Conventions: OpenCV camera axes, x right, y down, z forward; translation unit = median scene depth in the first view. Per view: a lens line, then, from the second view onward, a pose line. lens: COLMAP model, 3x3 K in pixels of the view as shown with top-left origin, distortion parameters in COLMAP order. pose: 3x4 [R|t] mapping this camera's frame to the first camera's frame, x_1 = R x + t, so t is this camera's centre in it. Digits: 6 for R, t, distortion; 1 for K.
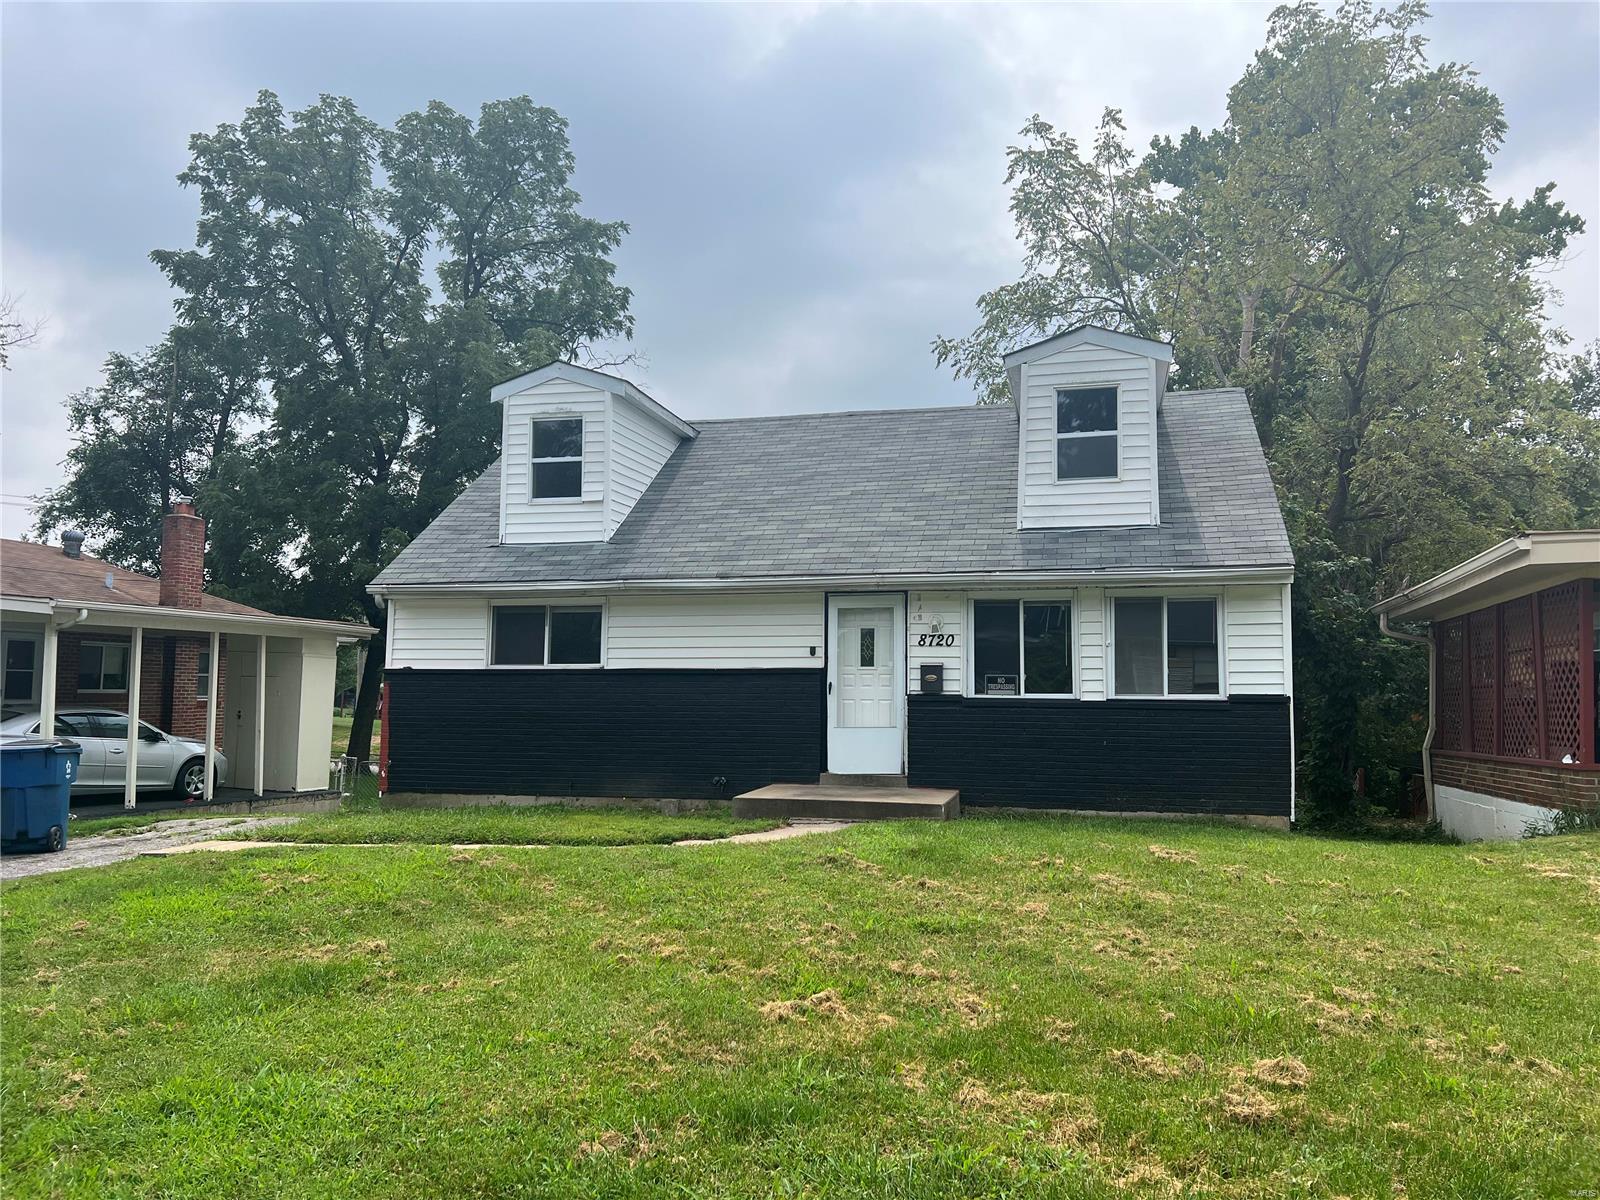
lens RADIAL K [[1204.2, 0, 800.1], [0, 1204.2, 606.9], [0, 0, 1]] dist [0.068451, -0.068367]
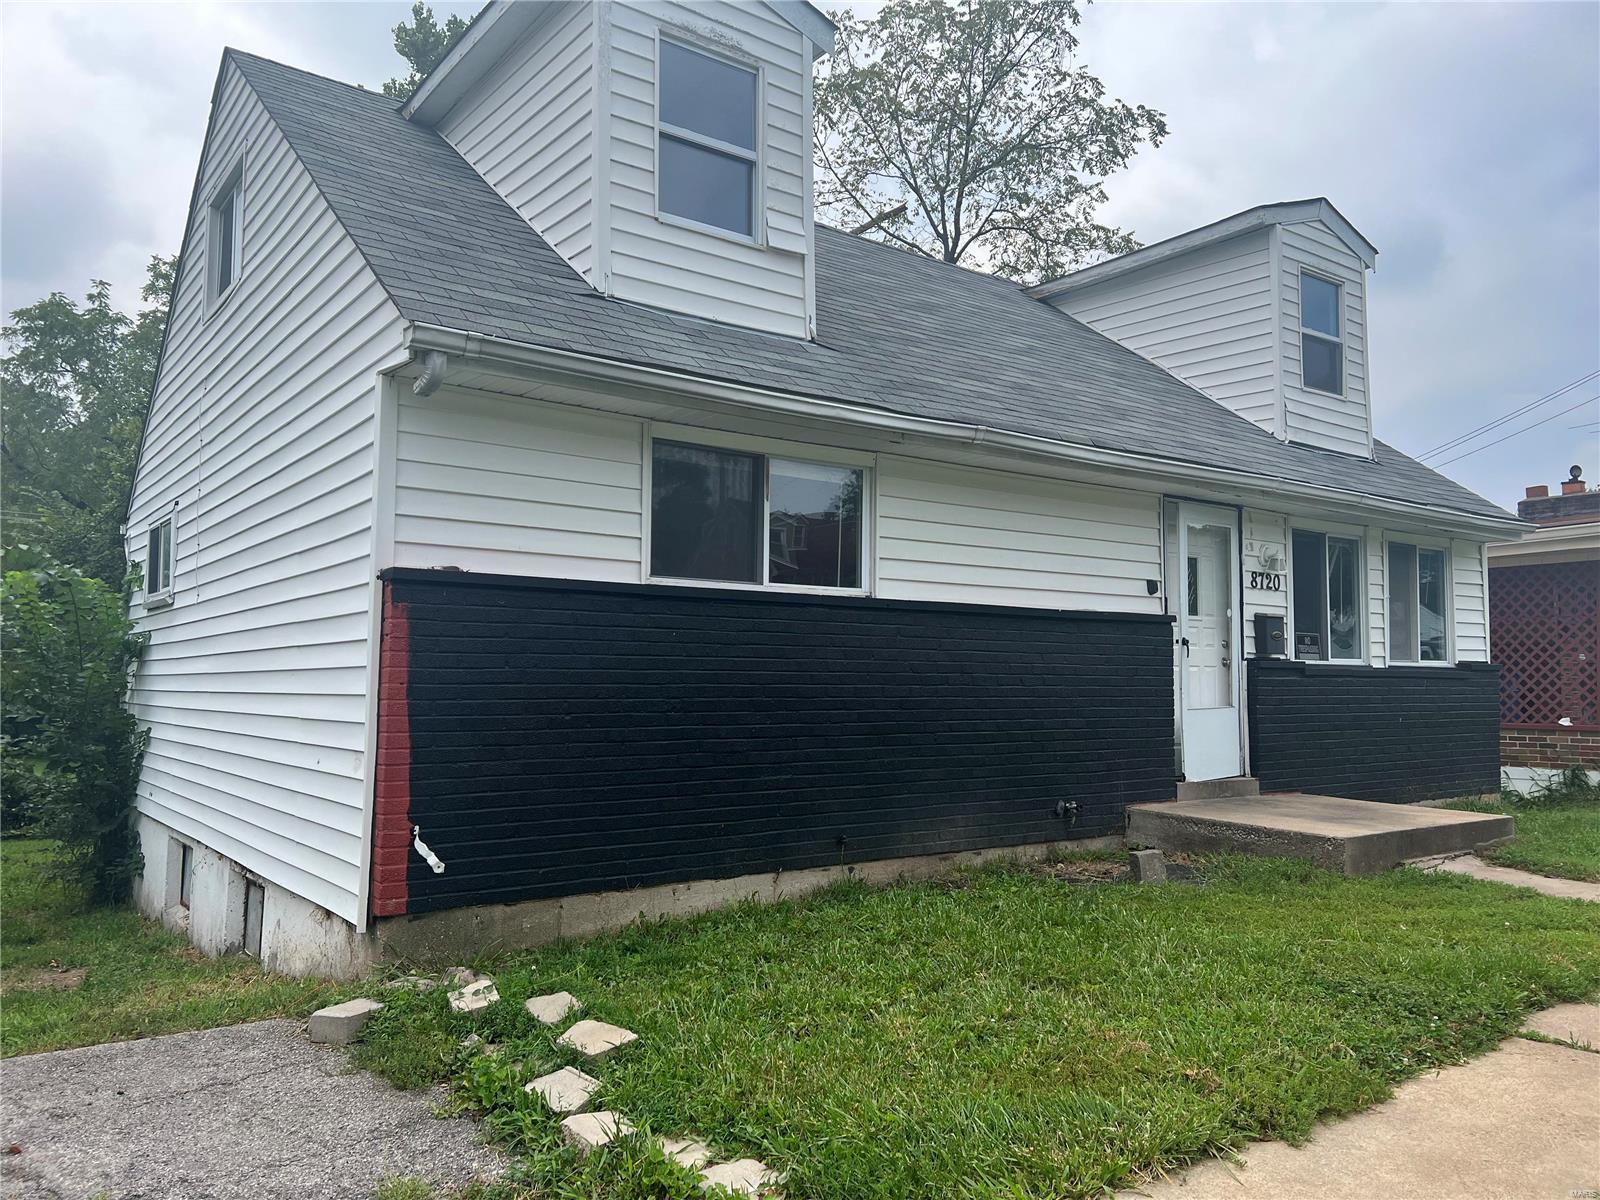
lens RADIAL K [[1204.2, 0, 808.7], [0, 1204.2, 599.3], [0, 0, 1]] dist [0.068451, -0.068367]
pose [[0.627852, 0.047214, 0.776900, -0.553197], [-0.067782, 0.997683, -0.005854, 0.055392], [-0.775376, -0.048985, 0.629597, 0.698249]]
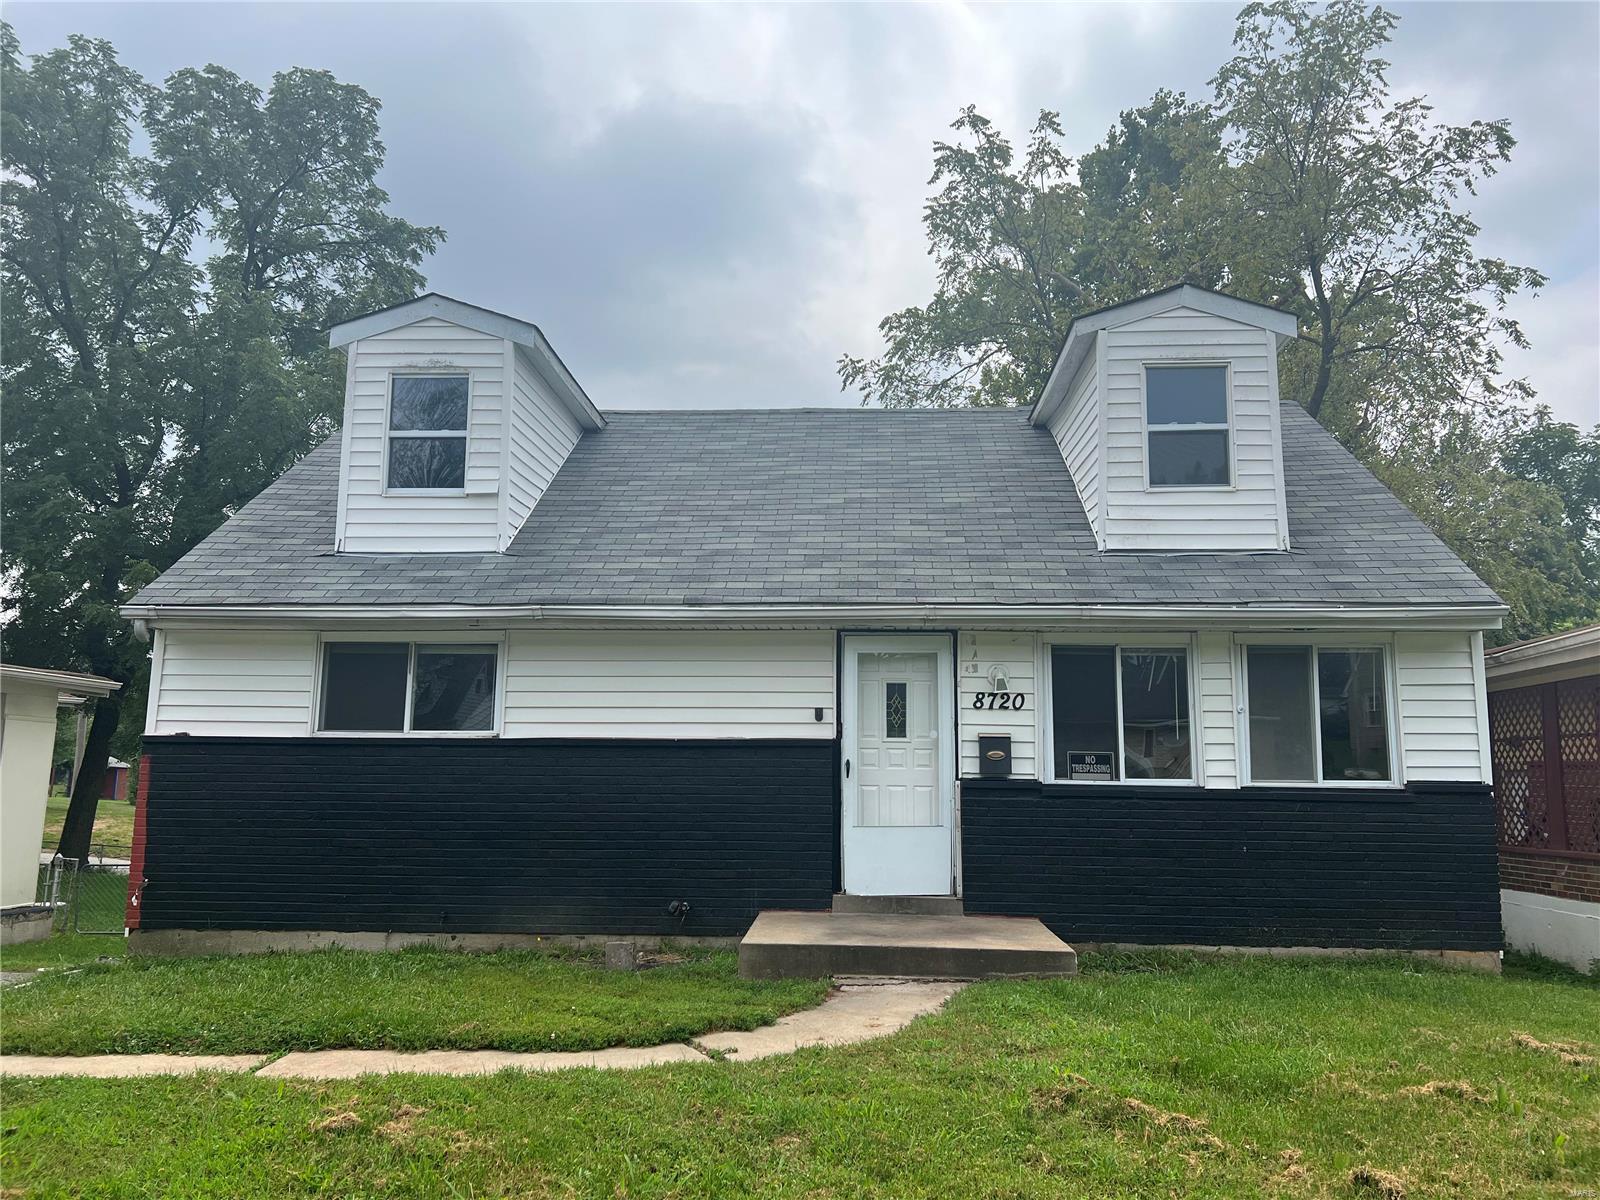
lens RADIAL K [[1204.2, 0, 799.2], [0, 1204.2, 615.0], [0, 0, 1]] dist [0.068451, -0.068367]
pose [[0.982863, 0.027839, 0.182225, -0.121373], [-0.017814, 0.998248, -0.056419, 0.017621], [-0.183477, 0.052206, 0.981637, 0.298199]]
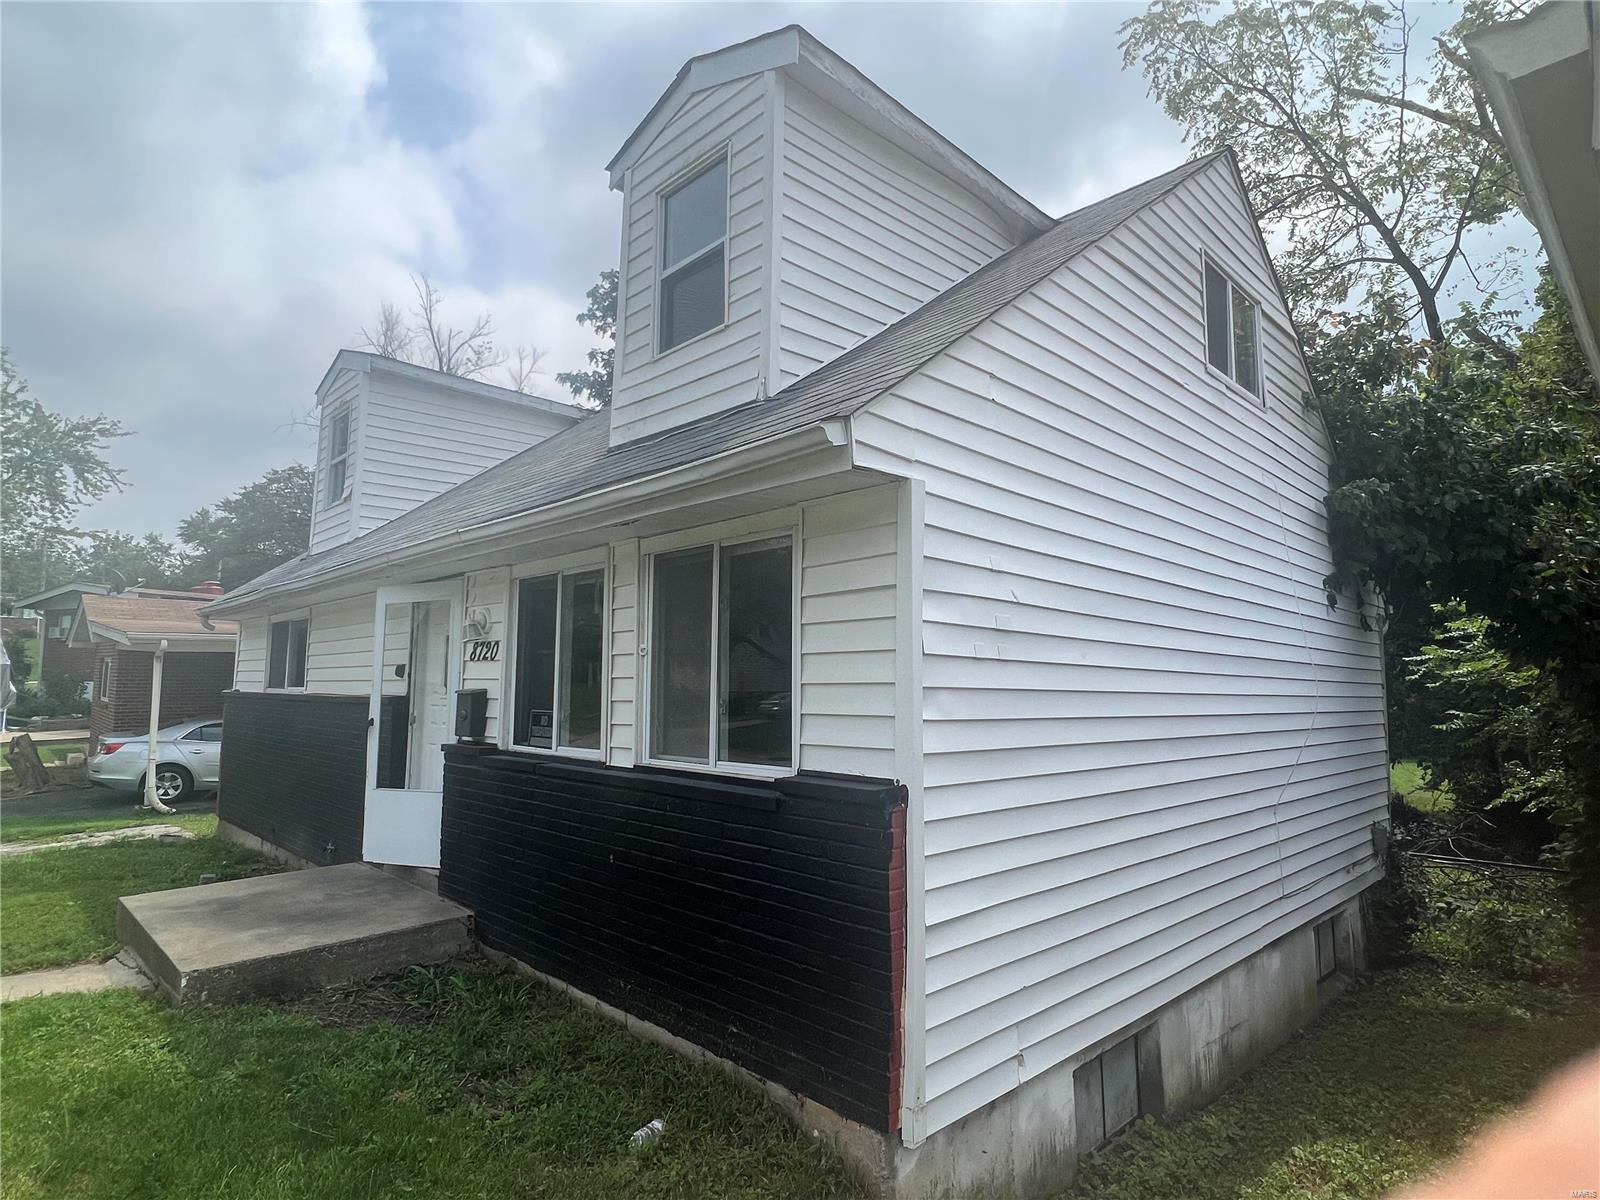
lens RADIAL K [[862.1, 0, 805.1], [0, 862.1, 600.6], [0, 0, 1]] dist [0.007259, 0.000306]
pose [[0.859154, -0.056676, -0.508570, 0.433942], [0.049924, 0.998390, -0.026923, 0.020245], [0.509277, -0.002258, 0.860600, 0.651508]]
